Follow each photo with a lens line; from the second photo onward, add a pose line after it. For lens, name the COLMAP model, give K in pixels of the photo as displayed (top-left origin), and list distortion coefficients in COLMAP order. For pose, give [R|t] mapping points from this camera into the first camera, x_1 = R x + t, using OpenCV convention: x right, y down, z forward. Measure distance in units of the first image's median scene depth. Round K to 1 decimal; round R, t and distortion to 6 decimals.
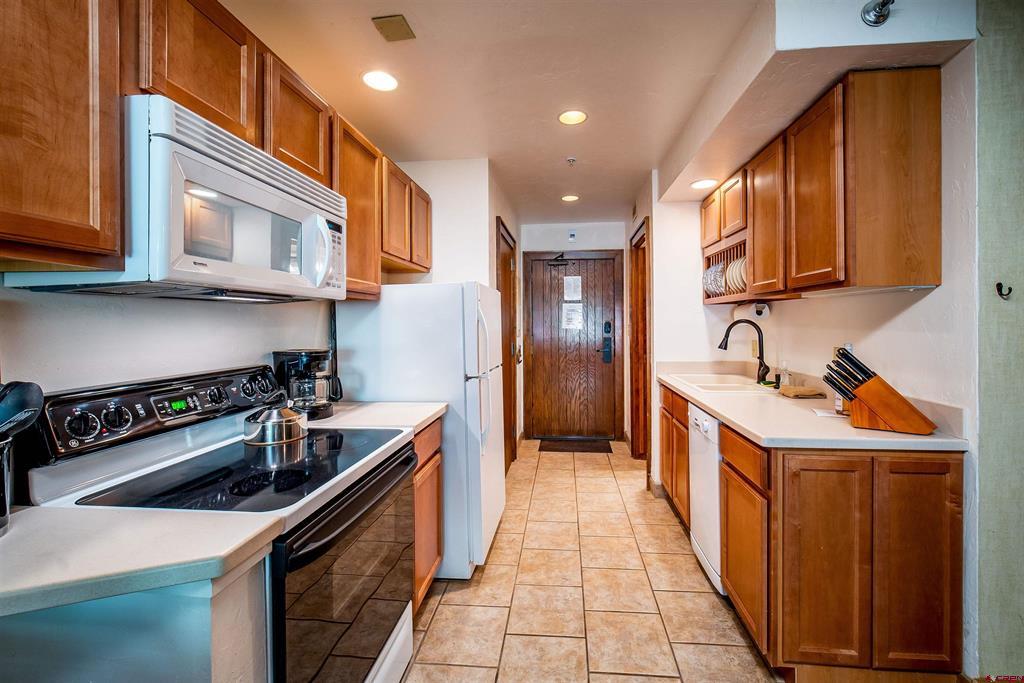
lens RADIAL K [[414.9, 0, 515.9], [0, 414.9, 325.8], [0, 0, 1]] dist [-0.003149, -0.000216]
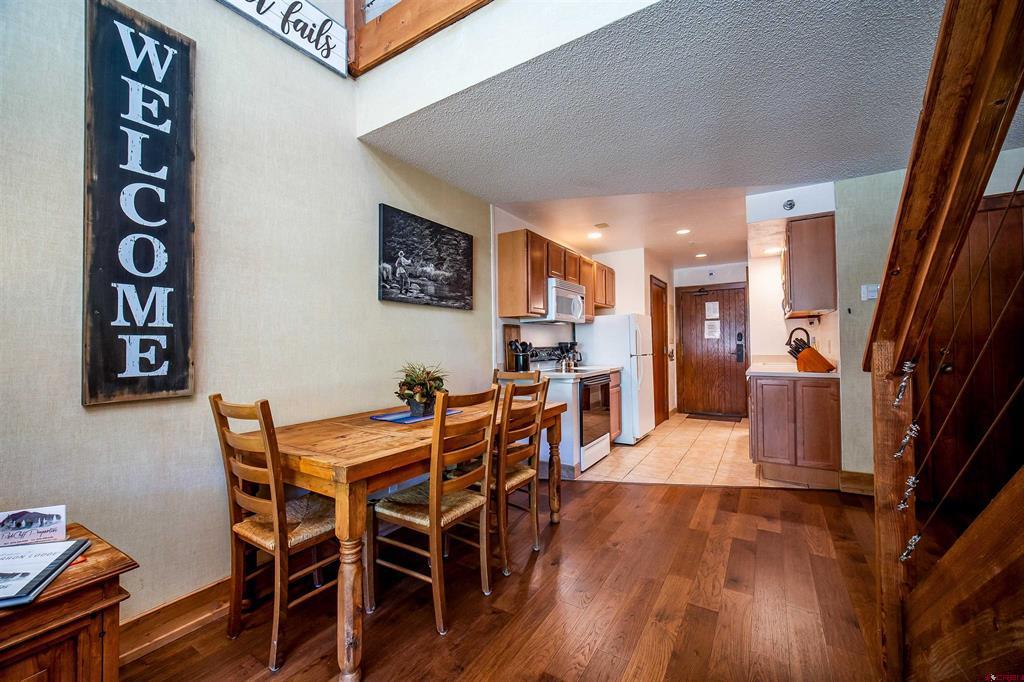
lens RADIAL K [[403.0, 0, 512.0], [0, 403.0, 341.0], [0, 0, 1]] dist [-0.001638, -0.000173]
pose [[0.904147, -0.008399, -0.427138, 0.126421], [0.003124, 0.999910, -0.013048, 0.039679], [0.427209, 0.010463, 0.904092, -0.685718]]
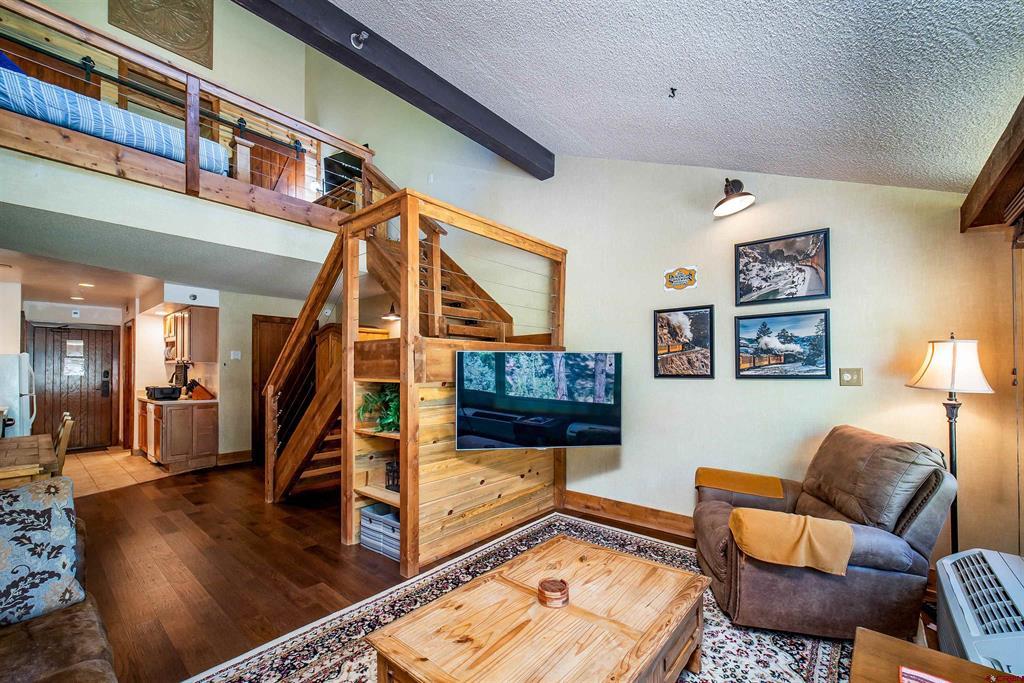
lens RADIAL K [[418.6, 0, 510.6], [0, 418.6, 364.5], [0, 0, 1]] dist [-0.001957, -0.000053]
pose [[0.554657, 0.015333, 0.831938, -0.293127], [0.004476, 0.999761, -0.021411, 0.009061], [-0.832067, 0.015599, 0.554456, -1.369717]]
